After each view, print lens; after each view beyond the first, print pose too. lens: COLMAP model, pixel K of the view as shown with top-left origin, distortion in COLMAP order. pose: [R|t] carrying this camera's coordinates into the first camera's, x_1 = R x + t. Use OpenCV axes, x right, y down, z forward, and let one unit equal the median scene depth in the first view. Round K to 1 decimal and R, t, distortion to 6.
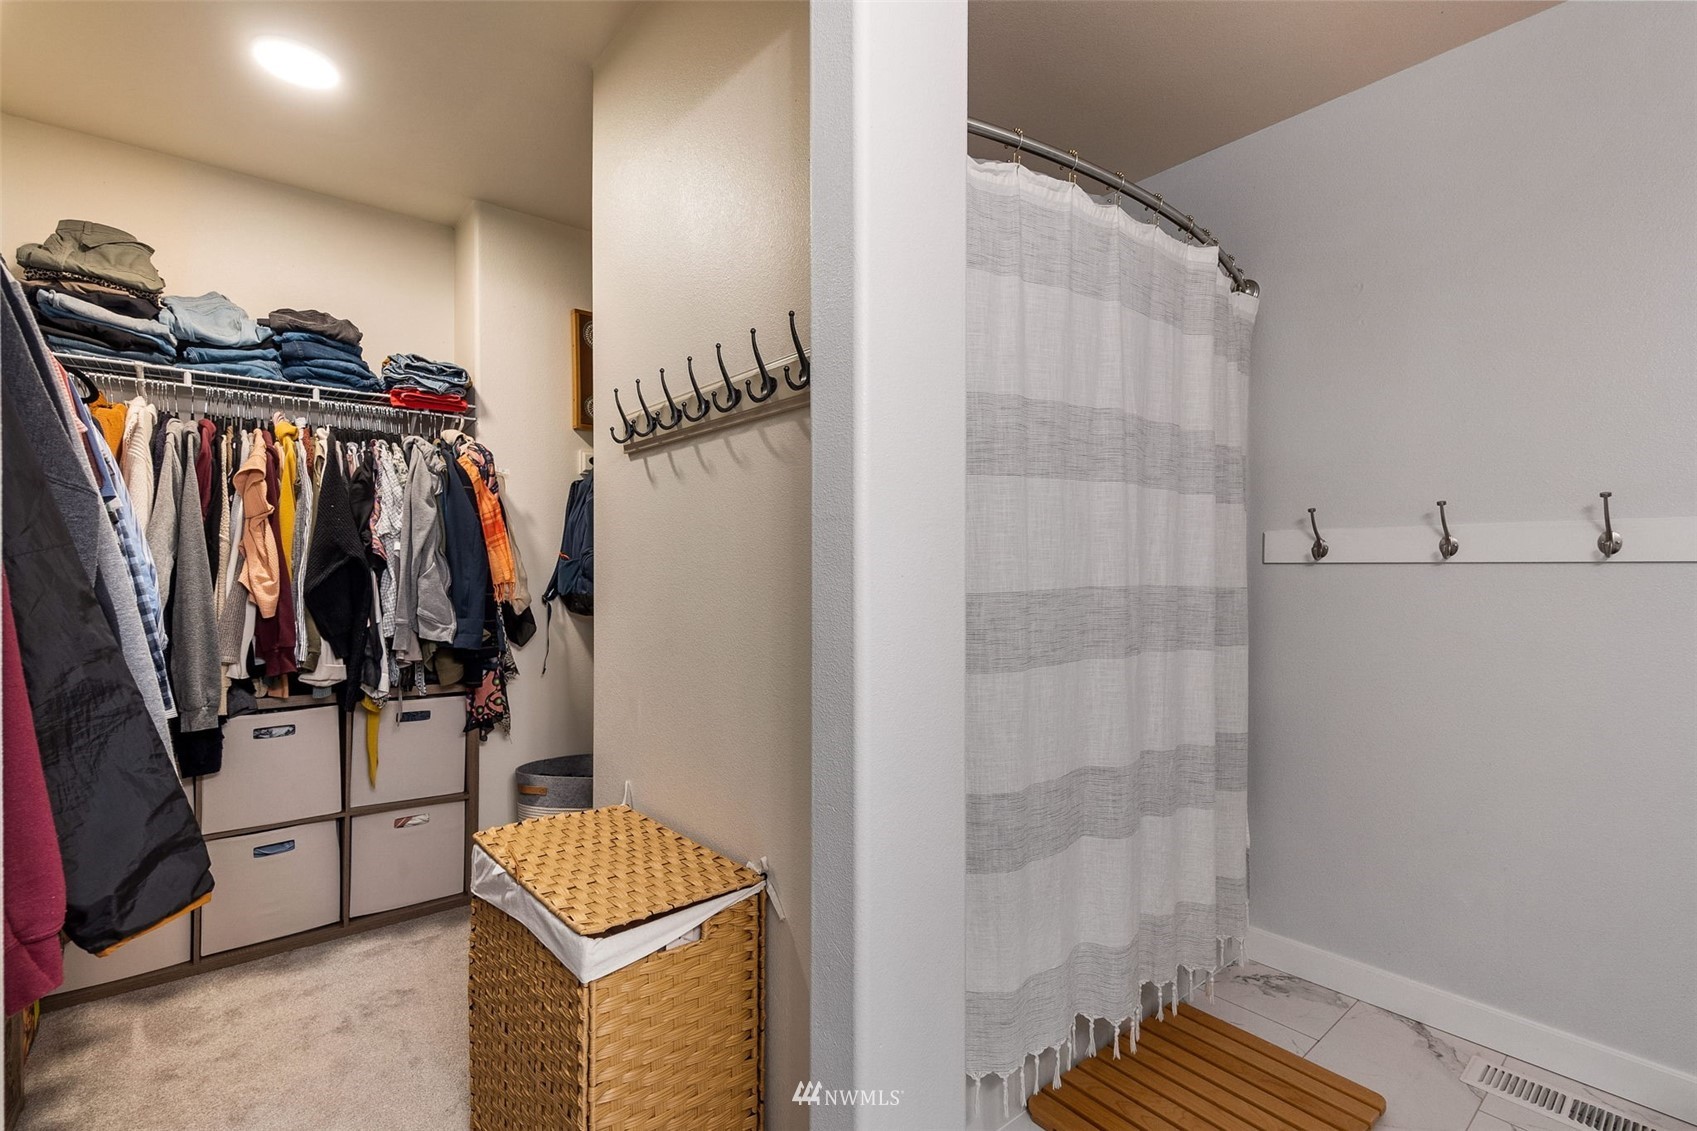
lens RADIAL K [[760.2, 0, 848.5], [0, 760.2, 565.5], [0, 0, 1]] dist [0.000159, 0.000167]
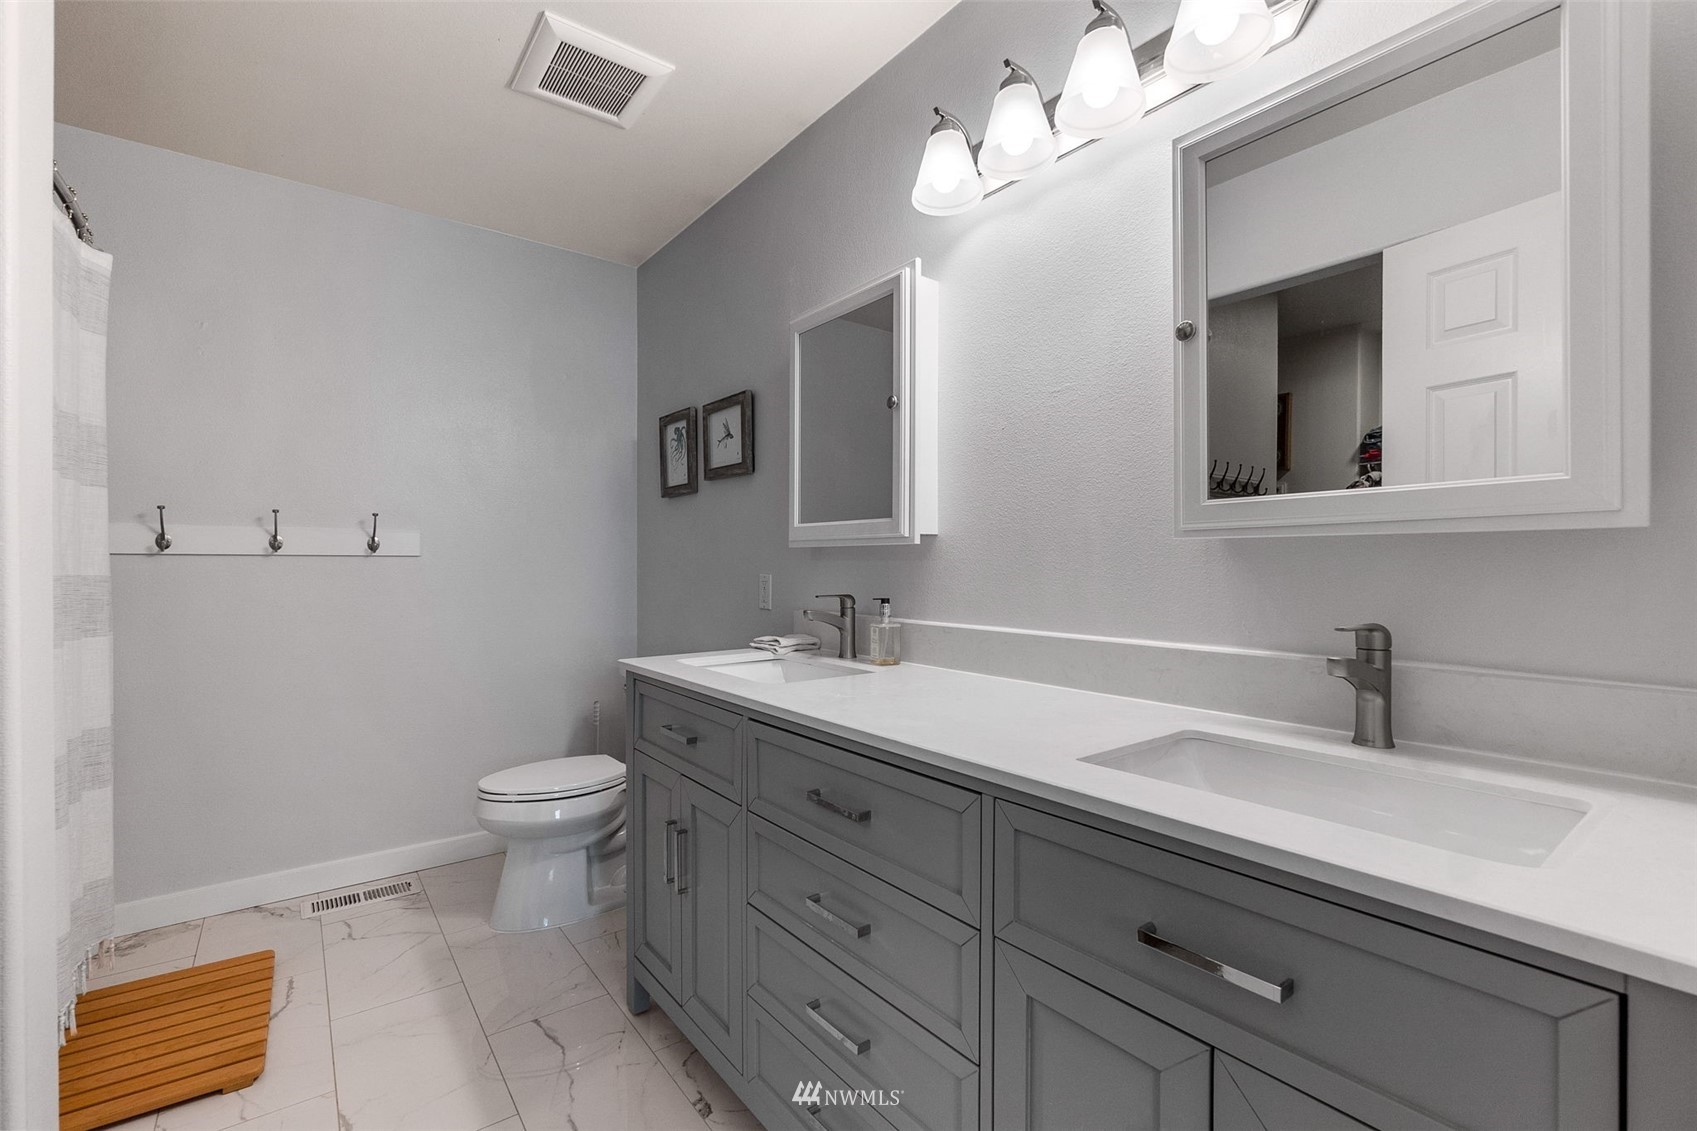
lens RADIAL K [[760.2, 0, 848.5], [0, 760.2, 565.5], [0, 0, 1]] dist [0.000159, 0.000167]
pose [[0.029045, -0.002980, 0.999574, -0.537314], [-0.006503, 0.999974, 0.003170, 0.003652], [-0.999557, -0.006593, 0.029025, -0.053874]]
